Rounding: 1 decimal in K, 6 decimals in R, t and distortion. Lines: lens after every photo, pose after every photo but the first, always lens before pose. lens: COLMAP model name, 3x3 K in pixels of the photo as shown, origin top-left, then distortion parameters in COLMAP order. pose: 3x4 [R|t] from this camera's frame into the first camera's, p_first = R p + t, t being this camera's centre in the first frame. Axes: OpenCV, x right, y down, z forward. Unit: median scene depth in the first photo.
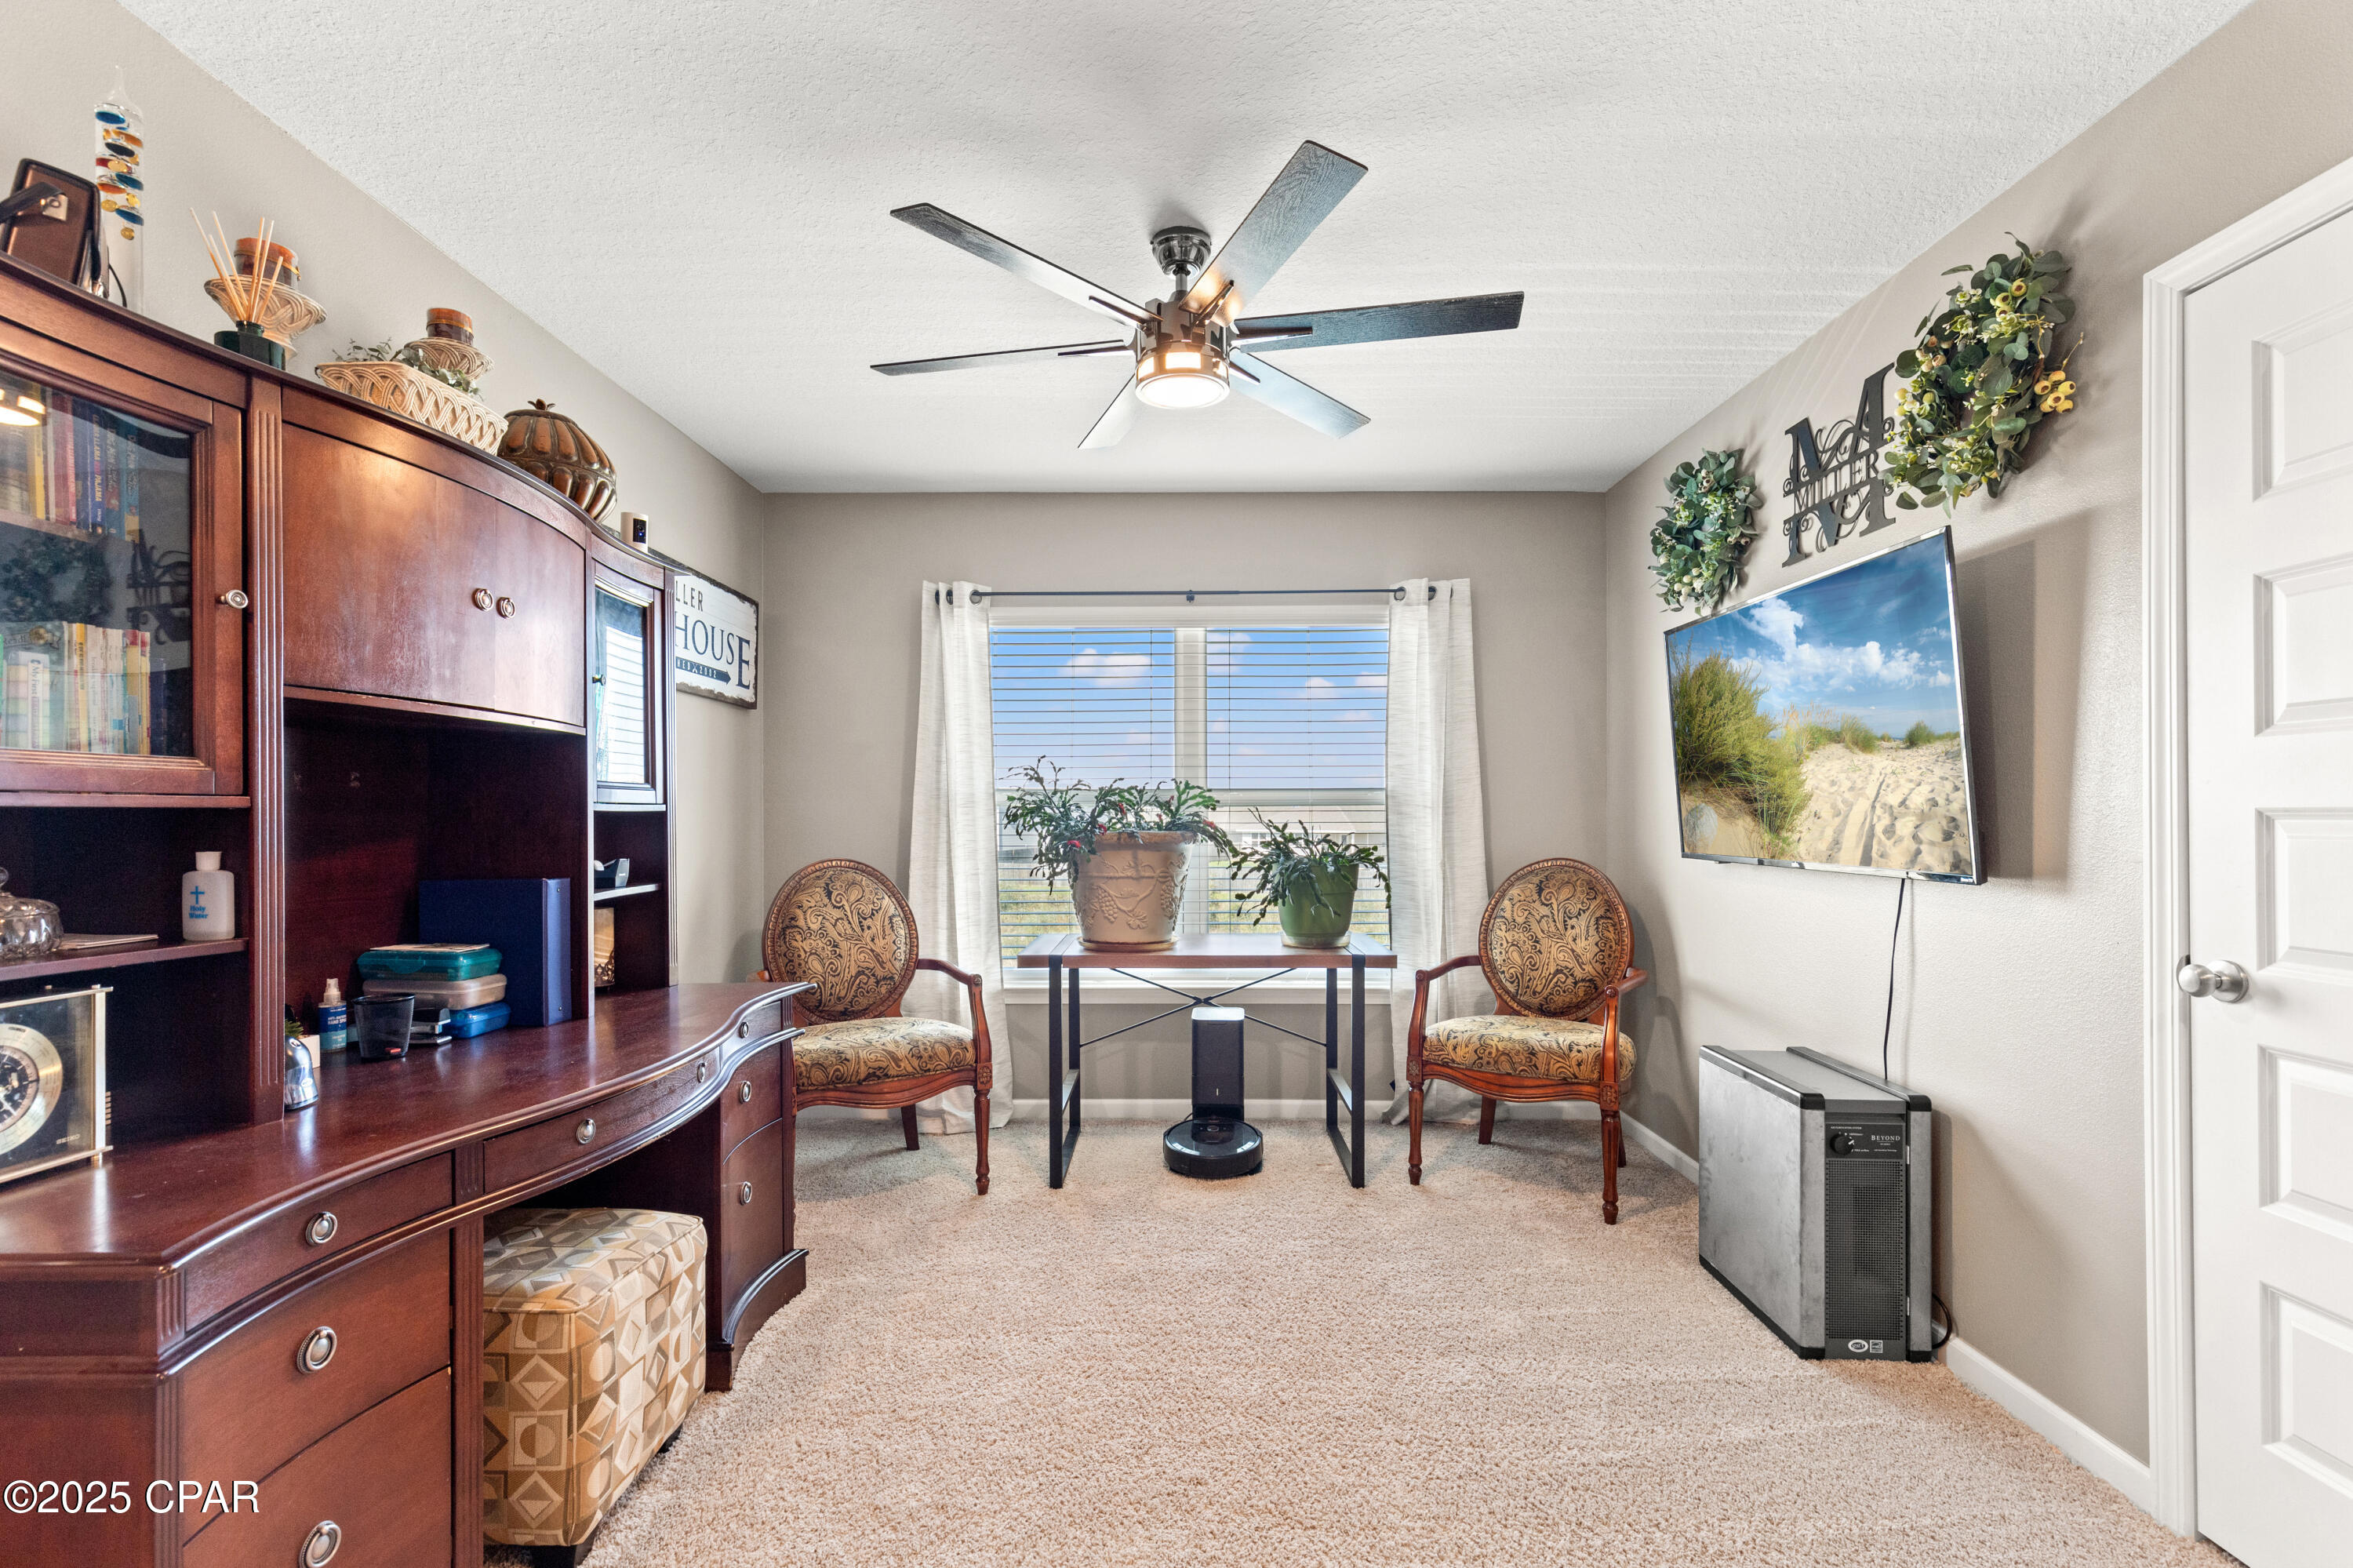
lens RADIAL K [[1066.0, 0, 1163.6], [0, 1066.0, 805.6], [0, 0, 1]] dist [0.007469, -0.001882]
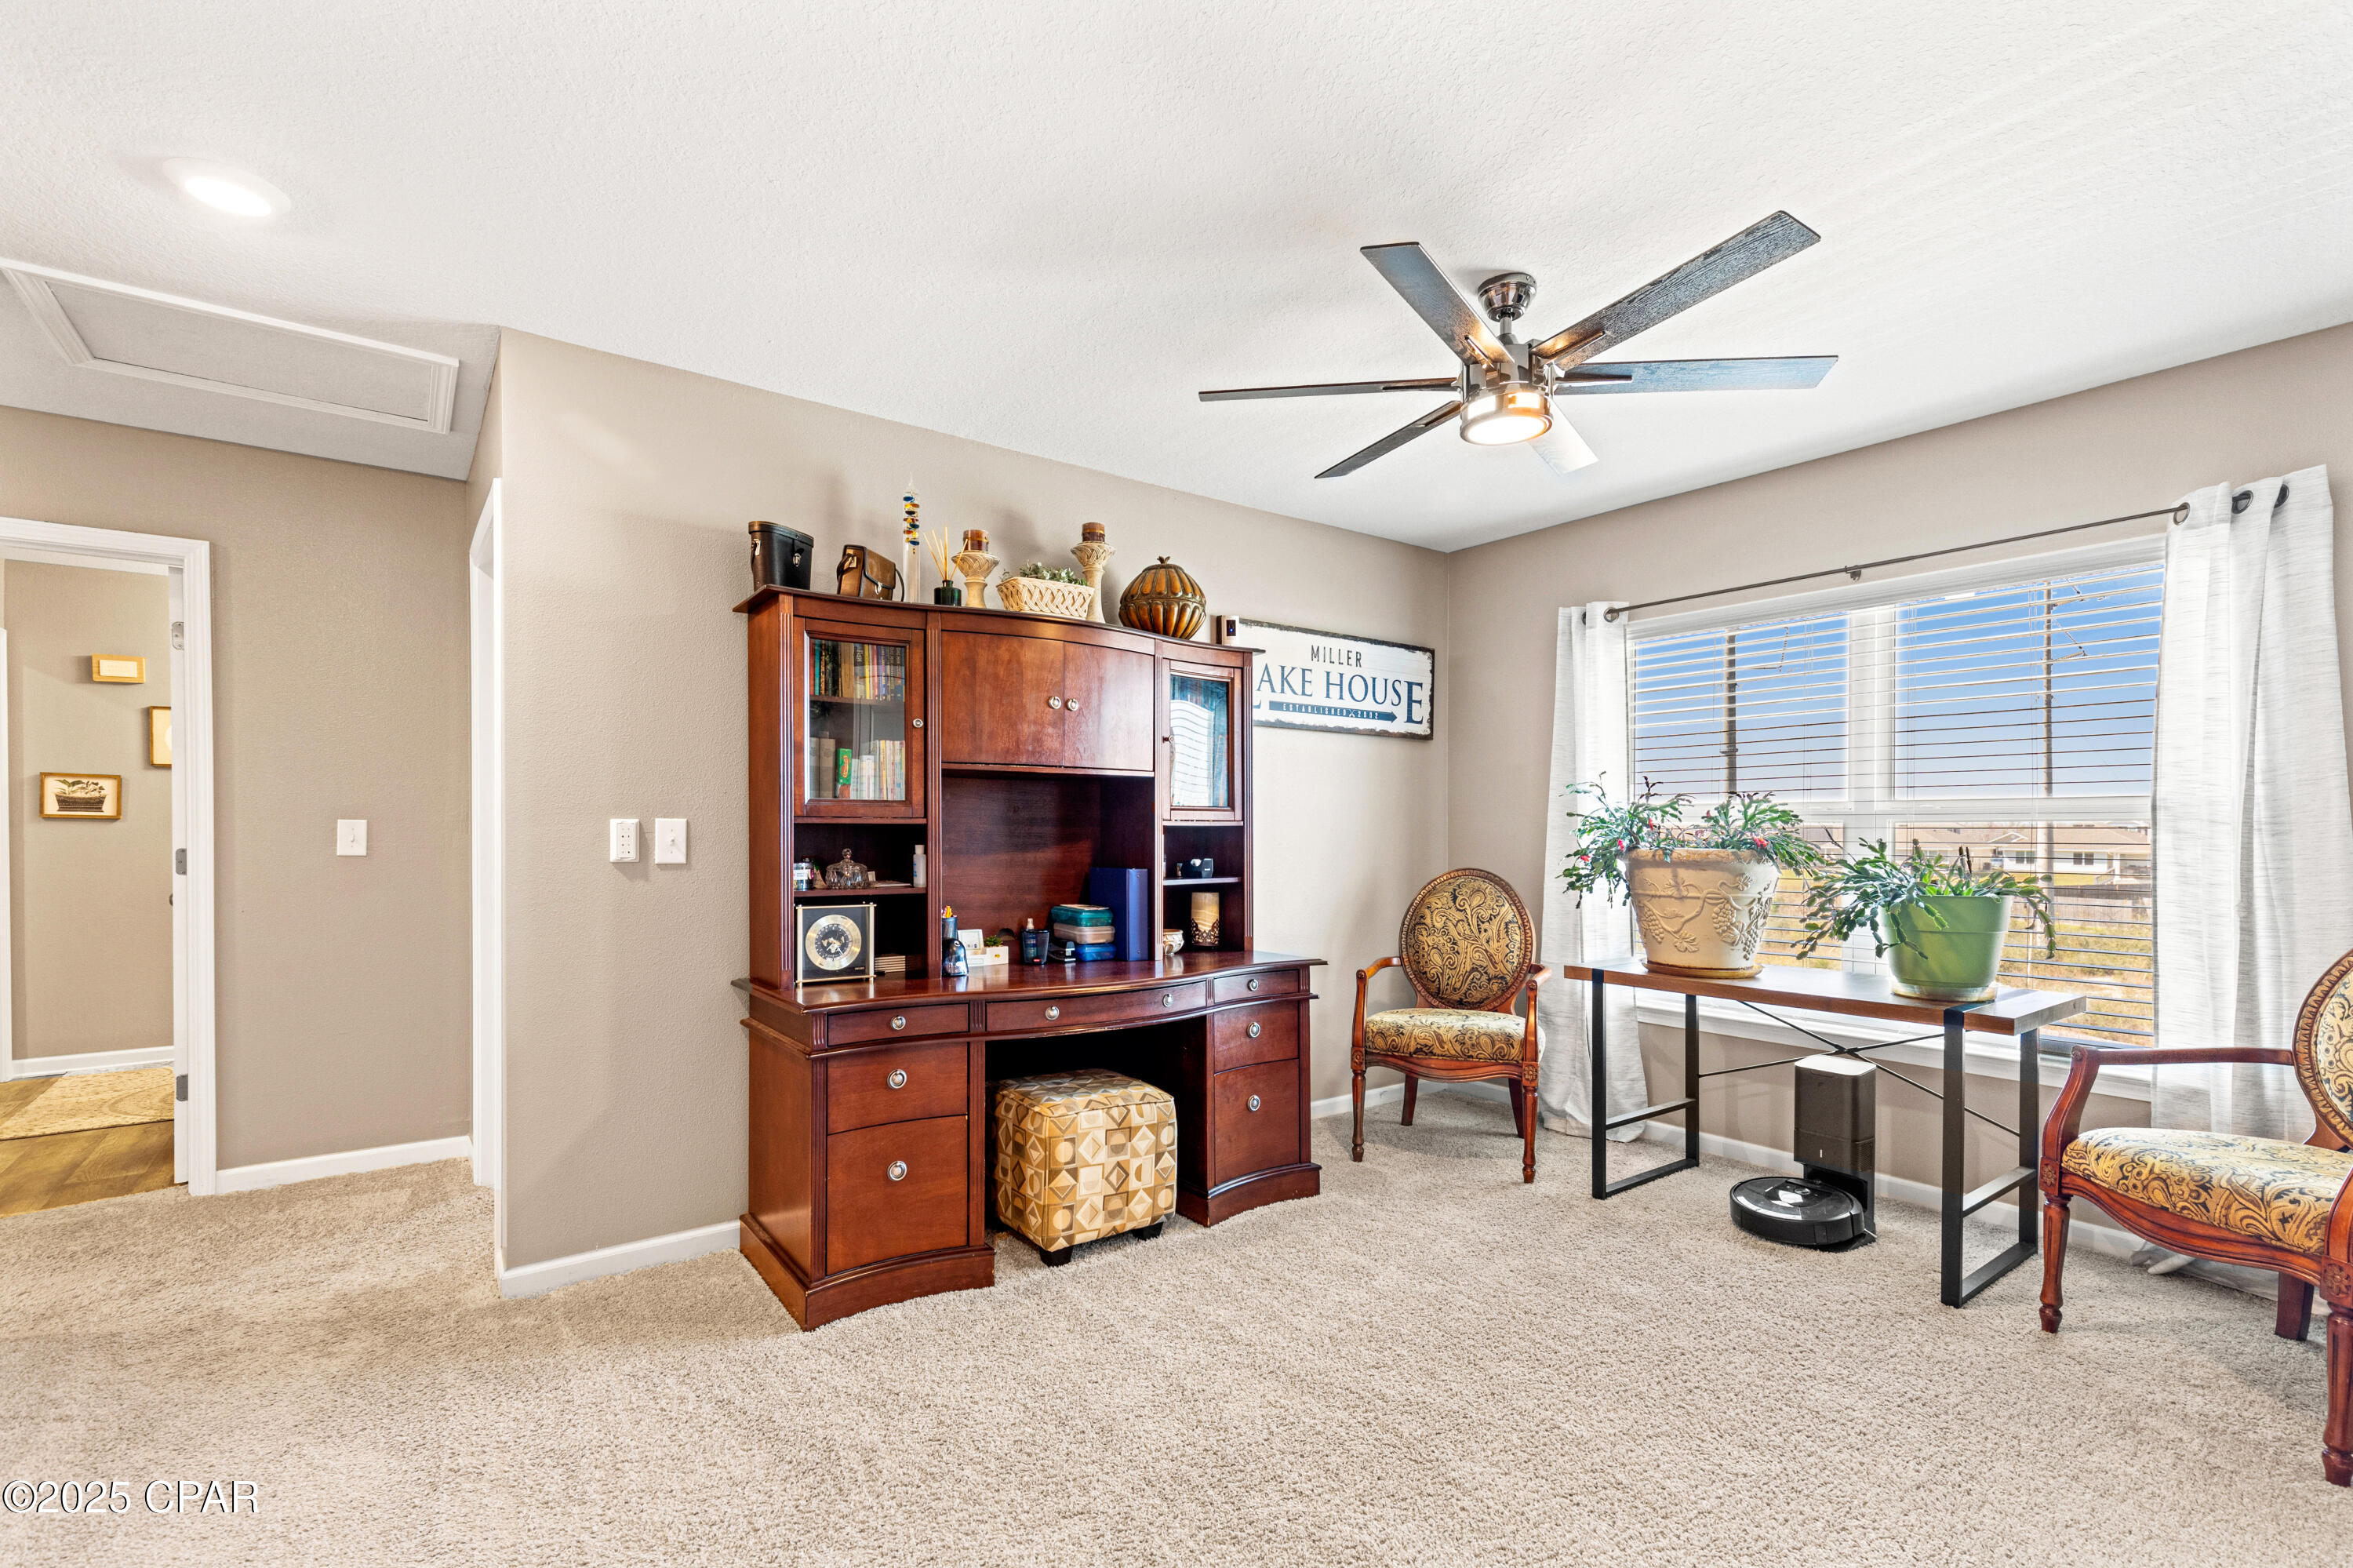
lens RADIAL K [[1066.0, 0, 1156.8], [0, 1066.0, 835.5], [0, 0, 1]] dist [0.007469, -0.001882]
pose [[0.593319, 0.009133, -0.804915, 0.496101], [0.001811, 0.999918, 0.012680, -0.000242], [0.804965, -0.008982, 0.593254, 0.067150]]
